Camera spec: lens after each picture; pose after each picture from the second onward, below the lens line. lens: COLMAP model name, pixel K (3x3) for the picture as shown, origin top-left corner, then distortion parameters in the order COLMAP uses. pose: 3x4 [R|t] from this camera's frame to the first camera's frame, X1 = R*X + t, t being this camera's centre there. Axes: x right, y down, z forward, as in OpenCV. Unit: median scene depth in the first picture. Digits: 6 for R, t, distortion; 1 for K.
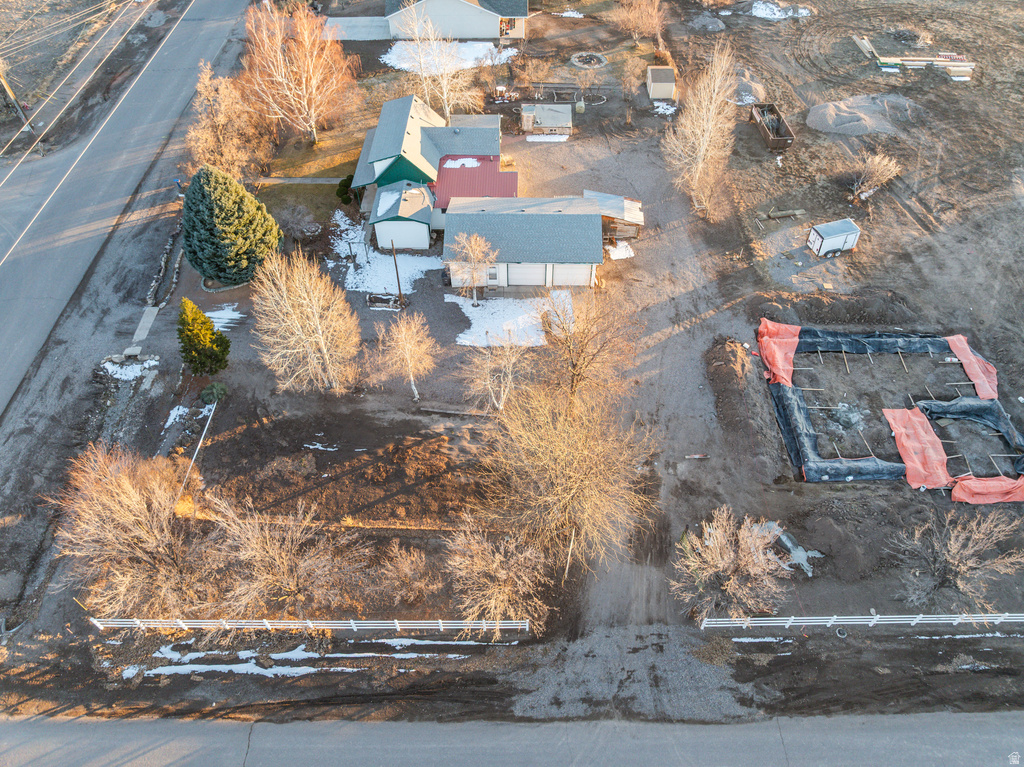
lens RADIAL K [[721.7, 0, 516.8], [0, 721.7, 378.8], [0, 0, 1]] dist [-0.051866, 0.024074]
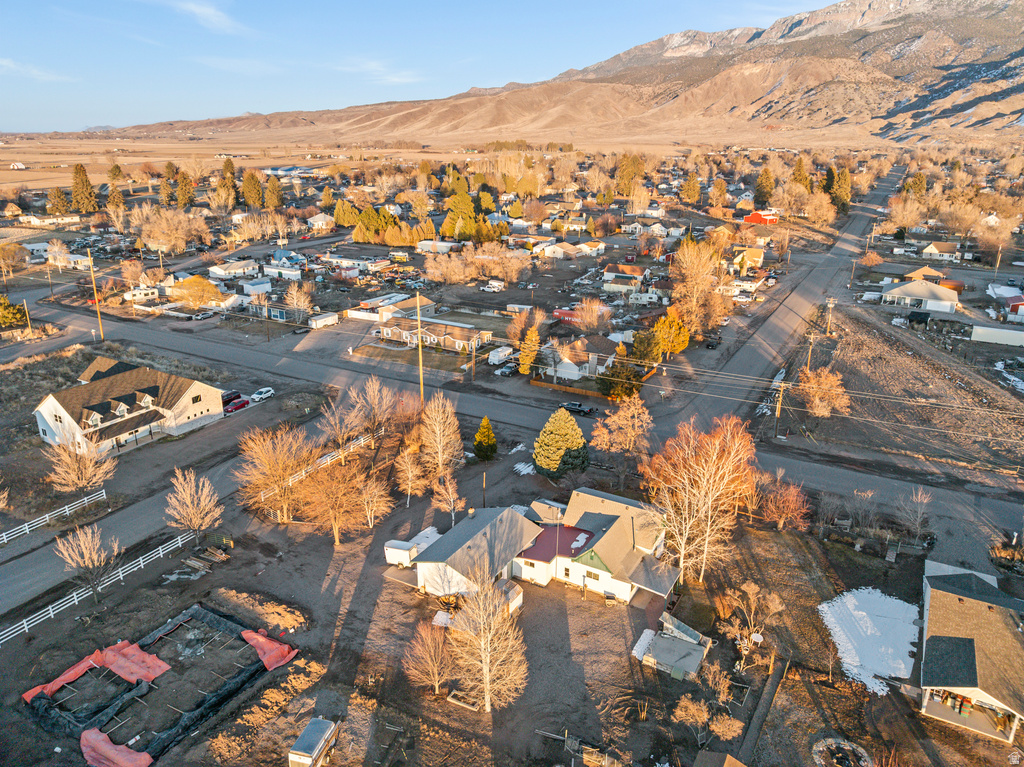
lens RADIAL K [[720.9, 0, 517.3], [0, 720.9, 377.2], [0, 0, 1]] dist [-0.037282, 0.001099]
pose [[-0.477515, 0.279685, -0.832920, 1.005343], [-0.669764, 0.497699, 0.551100, -1.162462], [0.568678, 0.821019, -0.050336, 0.900383]]
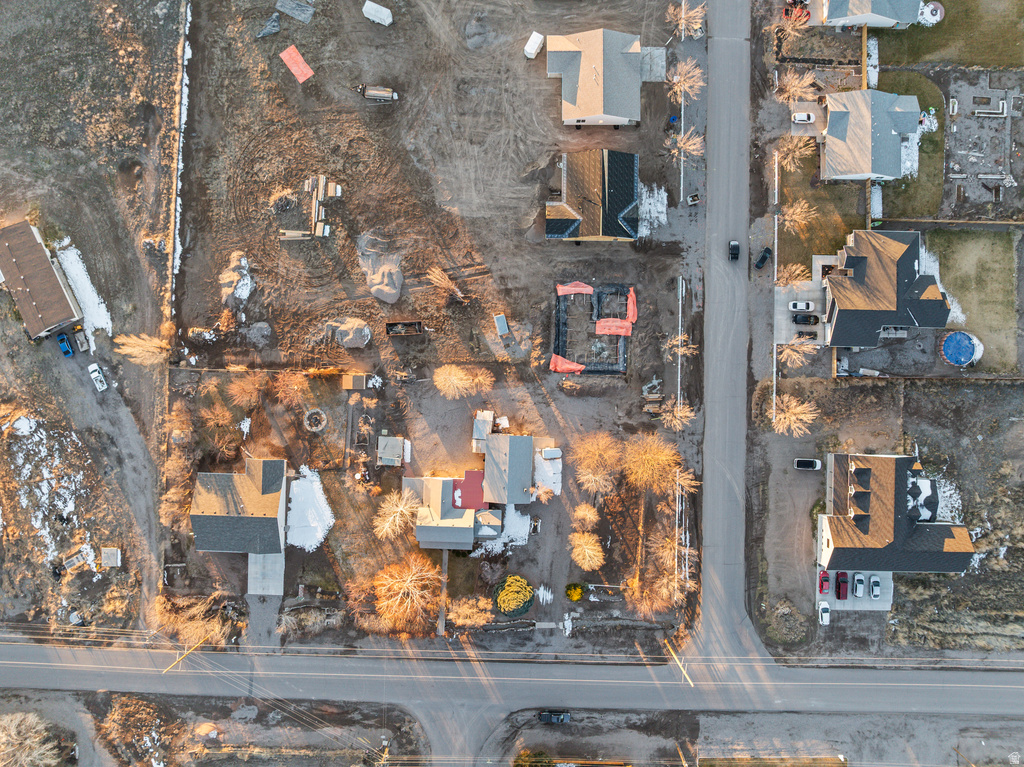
lens RADIAL K [[720.9, 0, 517.3], [0, 720.9, 377.2], [0, 0, 1]] dist [-0.037282, 0.001099]
pose [[0.021379, -0.999660, 0.014949, 0.276652], [0.753801, 0.025940, 0.656591, -1.761191], [-0.656755, -0.002769, 0.754099, -0.757720]]
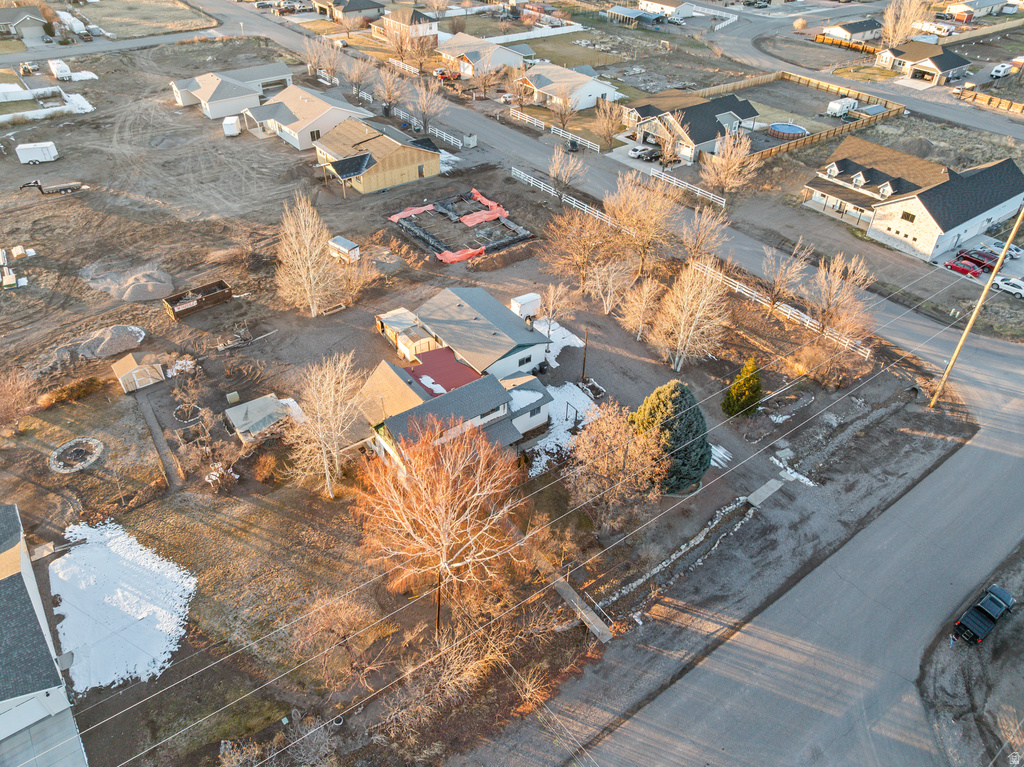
lens RADIAL K [[720.9, 0, 517.3], [0, 720.9, 377.2], [0, 0, 1]] dist [-0.037282, 0.001099]
pose [[-0.607805, -0.491162, 0.623965, -0.875738], [0.587131, 0.251082, 0.769568, -1.147045], [-0.534649, 0.834097, 0.135768, 0.914430]]
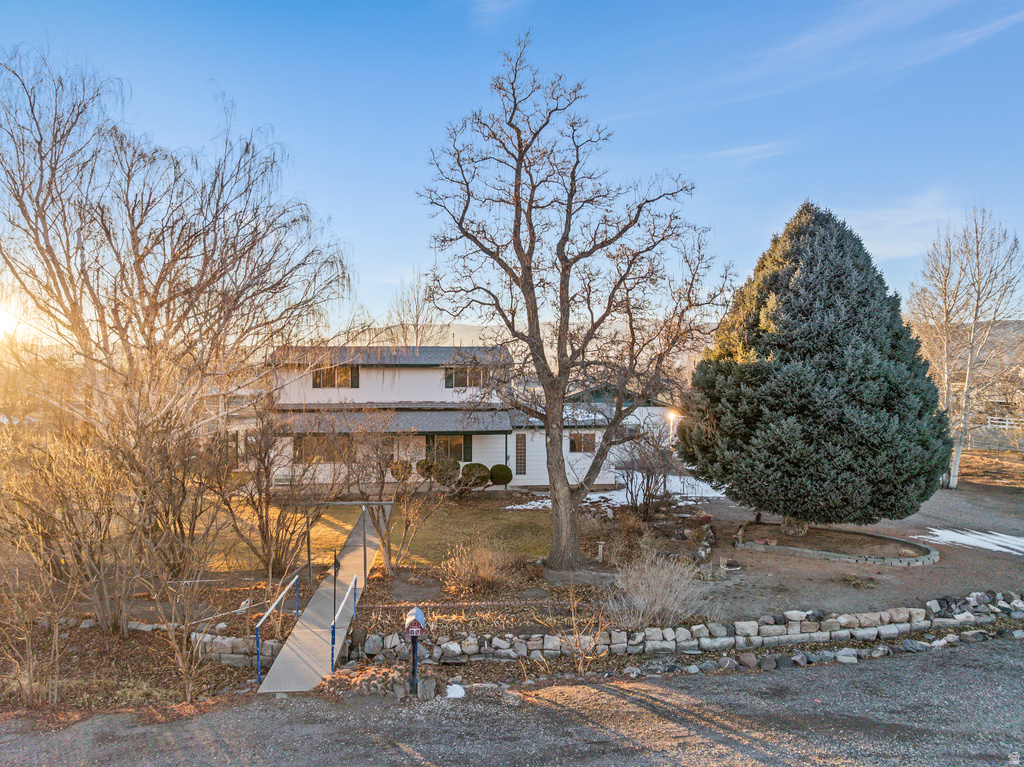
lens RADIAL K [[720.9, 0, 517.3], [0, 720.9, 377.2], [0, 0, 1]] dist [-0.037282, 0.001099]
pose [[-0.139822, 0.000725, 0.990176, -0.769627], [0.747098, 0.656366, 0.105017, -0.376392], [-0.649842, 0.754442, -0.092317, 1.143236]]
